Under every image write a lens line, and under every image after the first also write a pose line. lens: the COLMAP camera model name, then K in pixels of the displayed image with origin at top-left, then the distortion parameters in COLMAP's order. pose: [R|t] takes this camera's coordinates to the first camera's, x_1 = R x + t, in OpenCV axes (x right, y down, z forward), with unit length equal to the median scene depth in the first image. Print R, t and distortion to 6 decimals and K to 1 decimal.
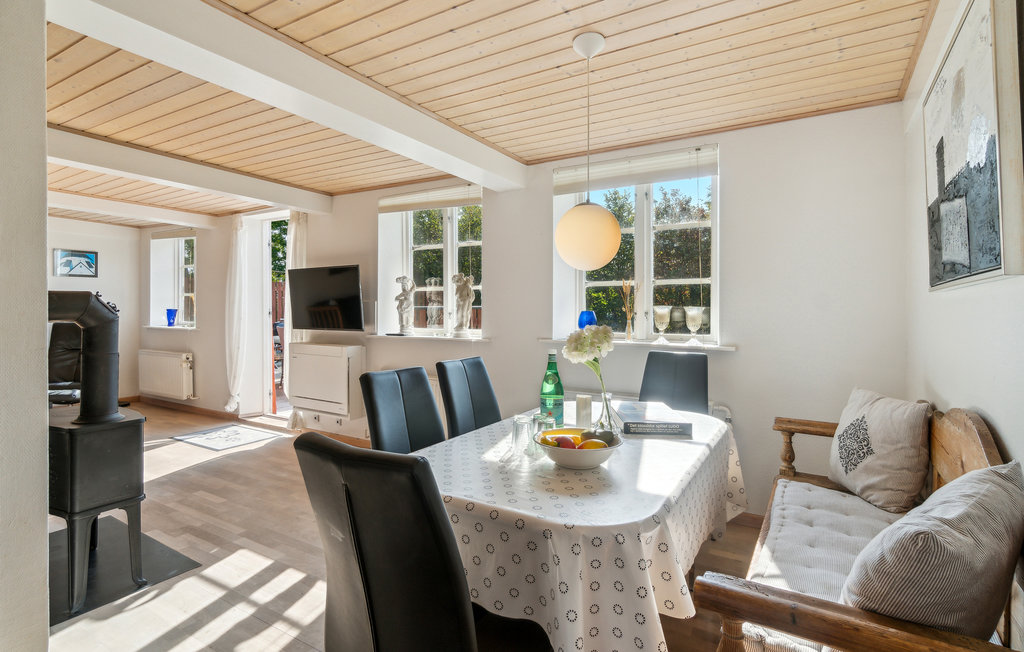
lens RADIAL K [[498.1, 0, 501.2], [0, 498.1, 316.4], [0, 0, 1]] dist [0.002204, 0.001068]
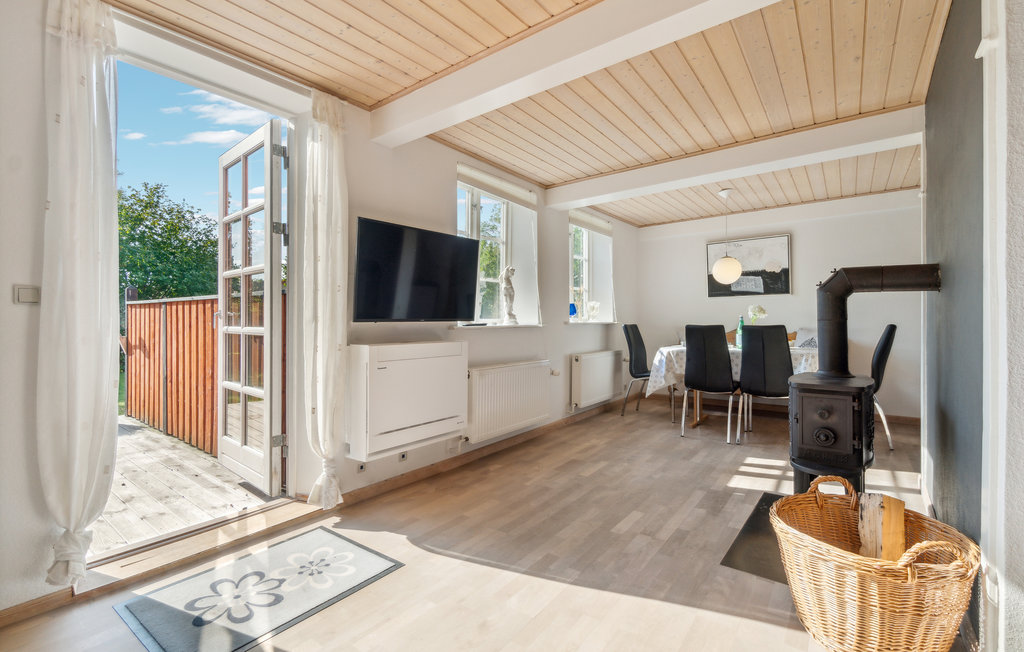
lens RADIAL K [[466.4, 0, 512.0], [0, 466.4, 326.0], [0, 0, 1]] dist [-0.001802, -0.000094]
pose [[0.074047, 0.001023, 0.997254, -1.599985], [0.012388, 0.999921, -0.001946, 0.063668], [-0.997178, 0.012498, 0.074028, 1.352615]]
